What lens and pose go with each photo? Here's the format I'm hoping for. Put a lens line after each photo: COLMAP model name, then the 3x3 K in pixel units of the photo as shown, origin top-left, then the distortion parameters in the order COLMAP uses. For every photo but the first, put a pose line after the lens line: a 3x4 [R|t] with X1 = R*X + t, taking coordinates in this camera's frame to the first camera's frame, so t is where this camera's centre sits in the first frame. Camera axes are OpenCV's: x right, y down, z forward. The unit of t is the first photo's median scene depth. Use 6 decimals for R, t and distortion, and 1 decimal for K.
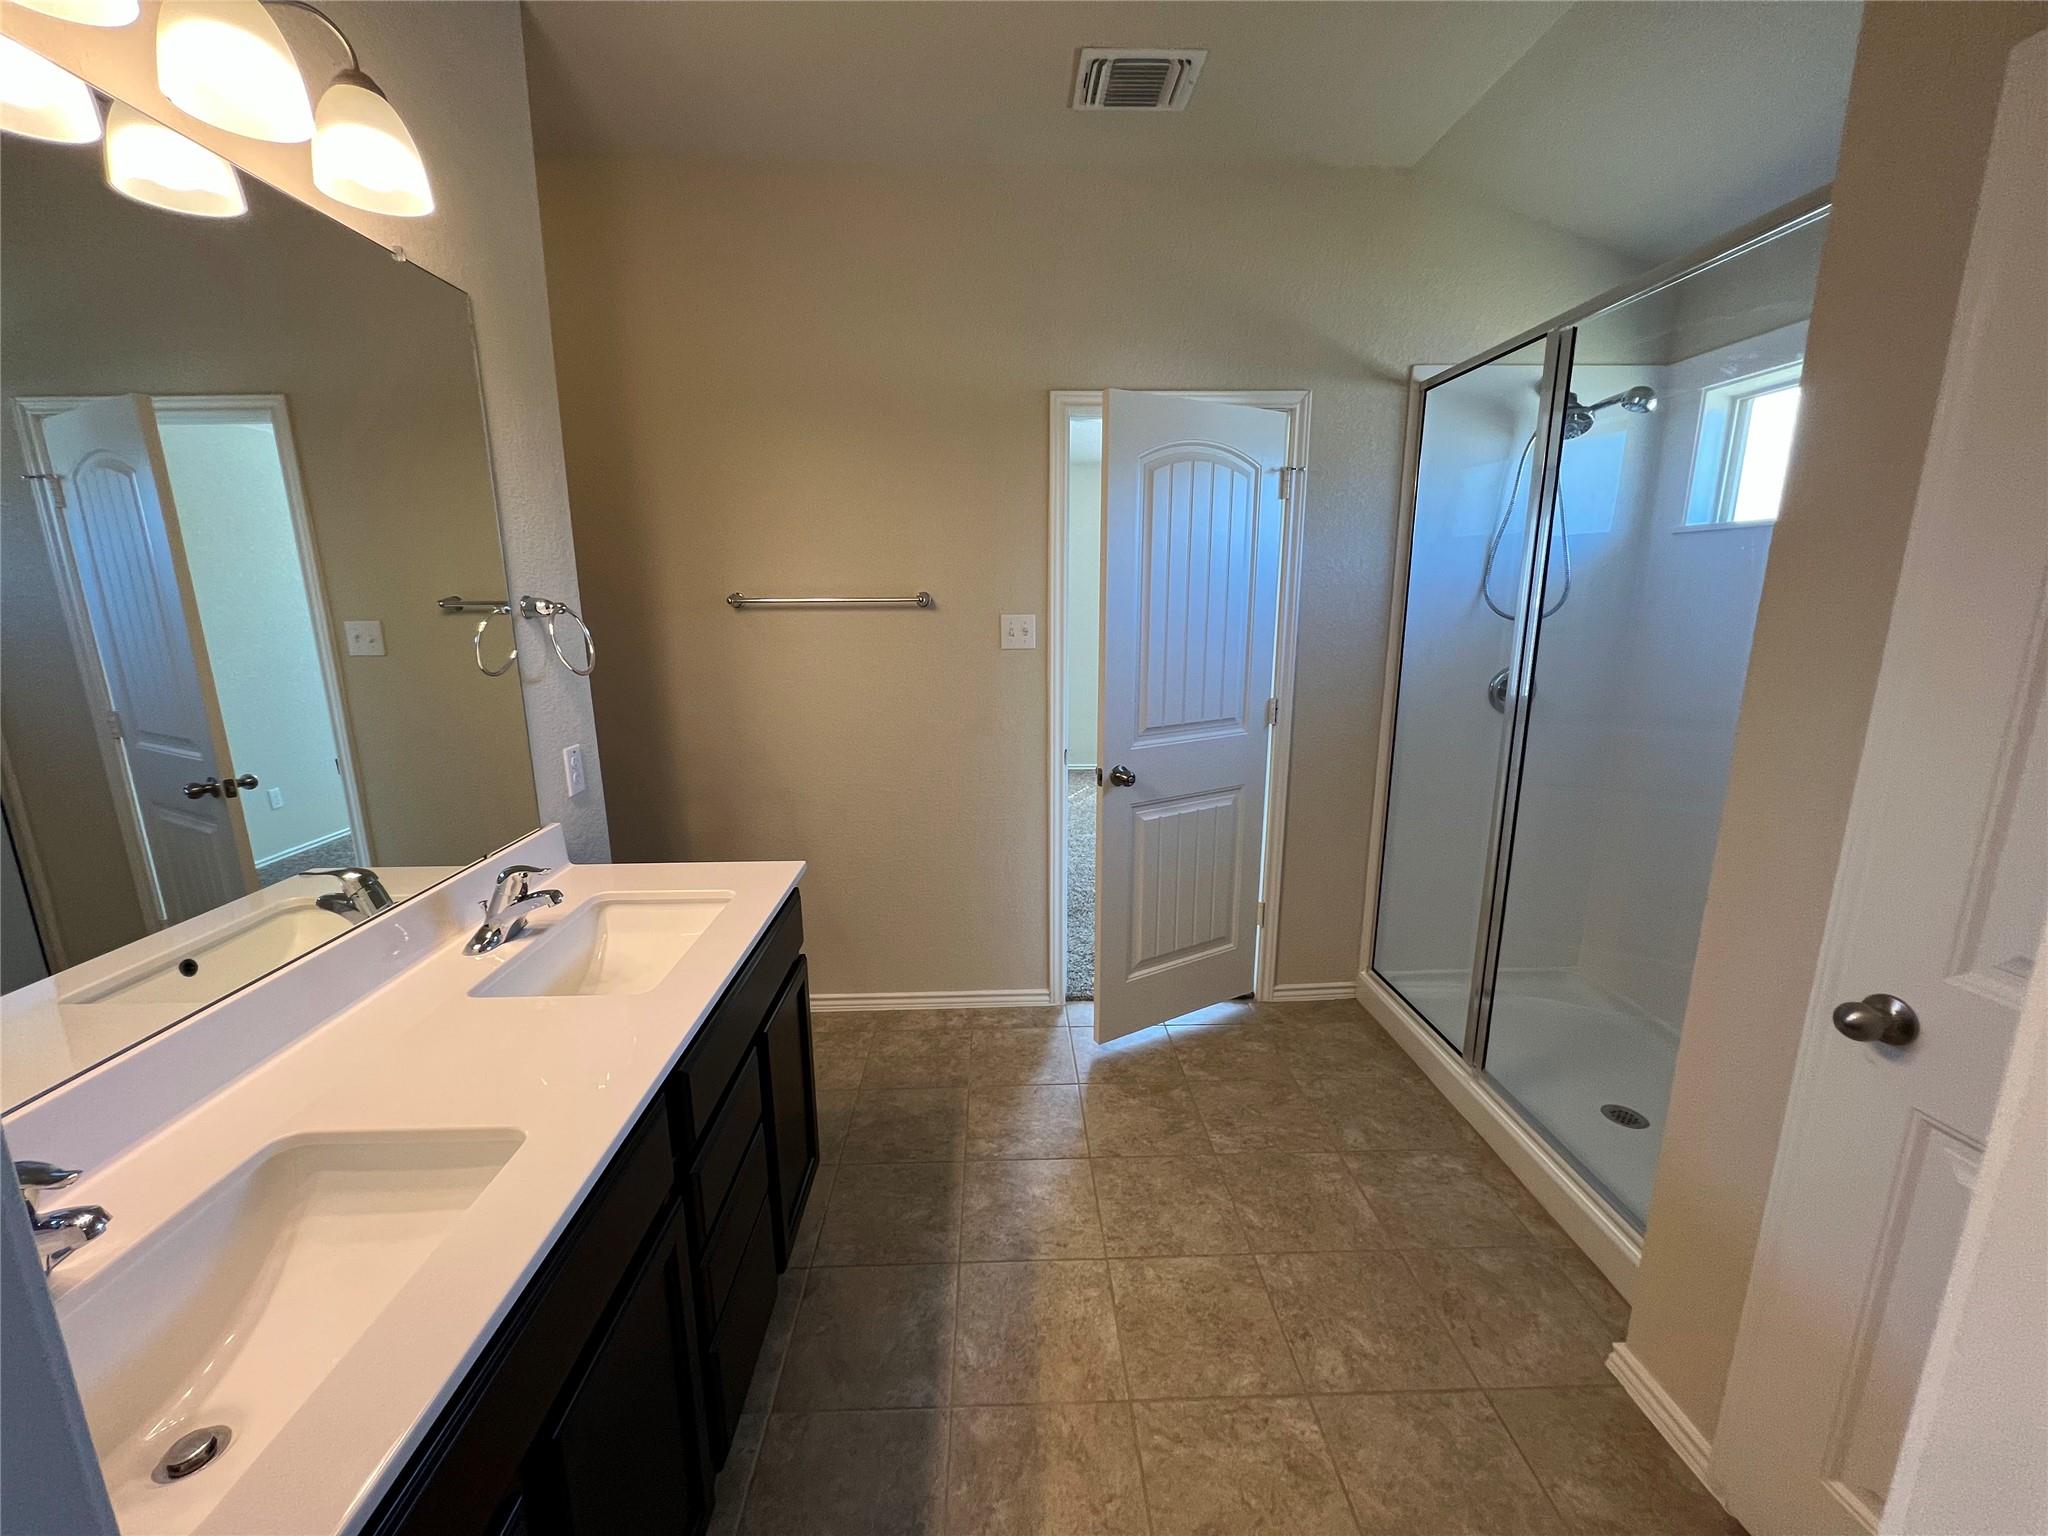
lens RADIAL K [[831.6, 0, 1012.5], [0, 831.6, 754.9], [0, 0, 1]] dist [0.004404, 0.000377]
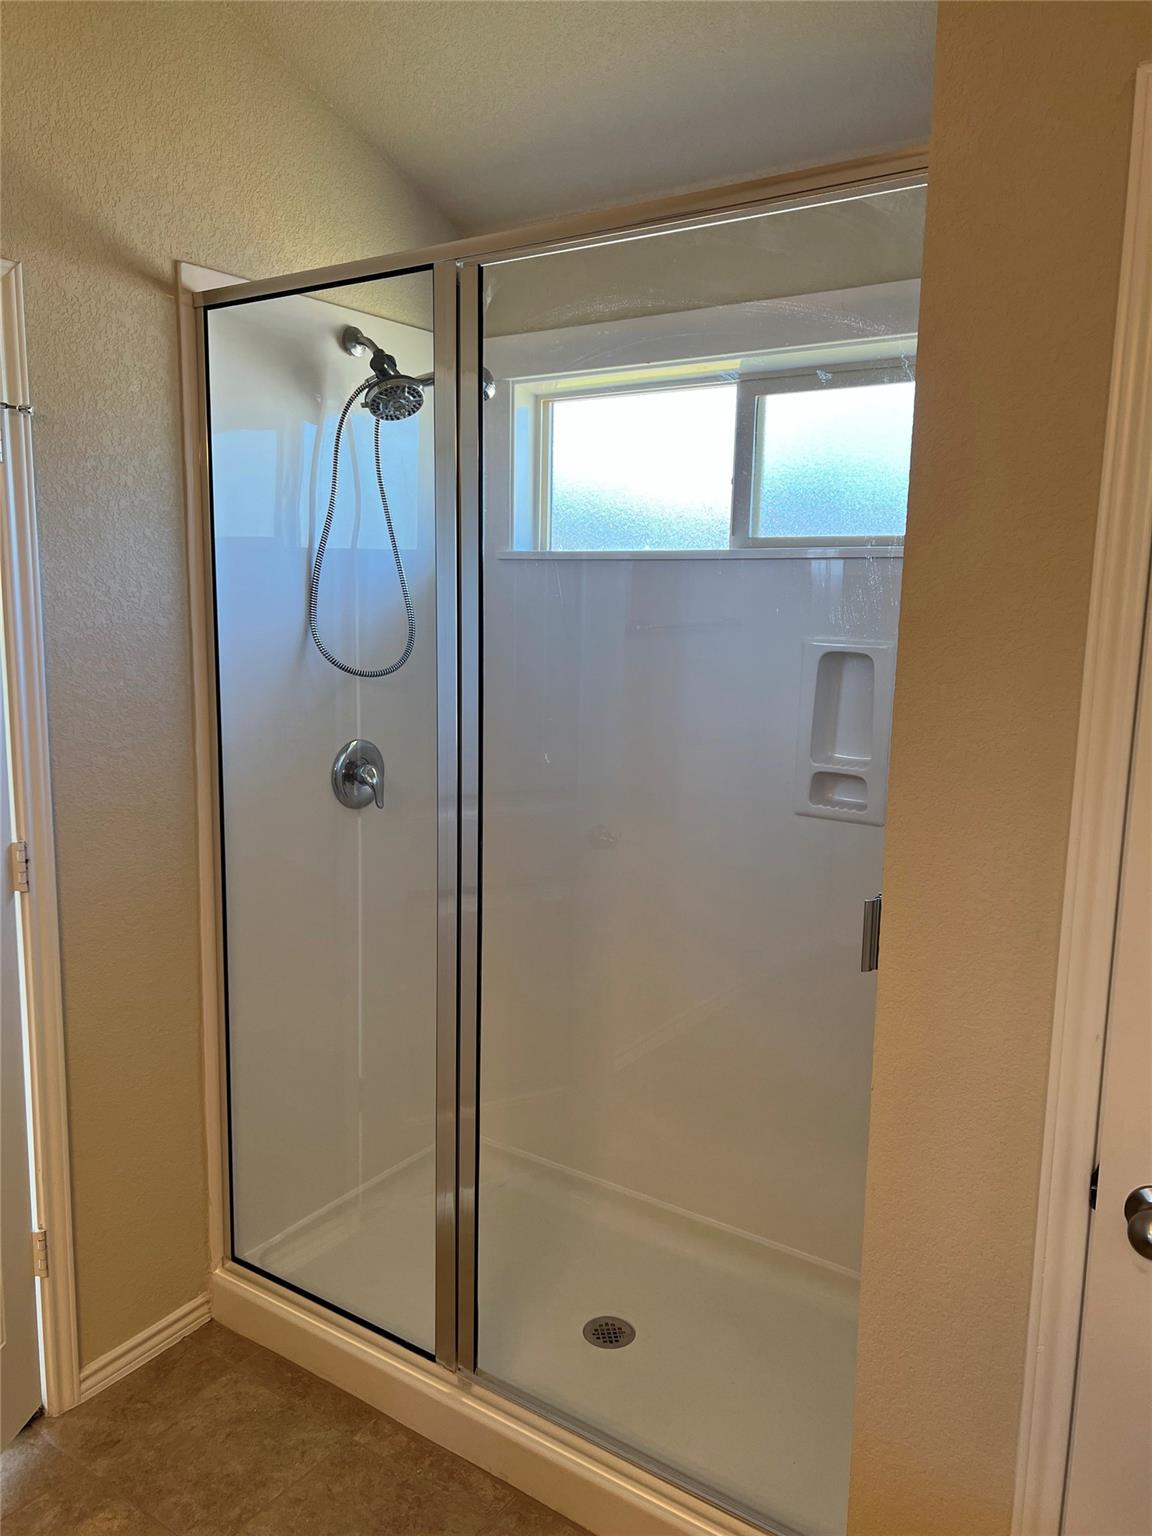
lens RADIAL K [[1154.5, 0, 575.6], [0, 1154.5, 774.5], [0, 0, 1]] dist [0.057686, -0.062642]
pose [[0.616557, -0.106043, 0.780136, -0.036918], [0.156370, 0.987641, 0.010667, -0.066512], [-0.771626, 0.115414, 0.625519, 0.290987]]
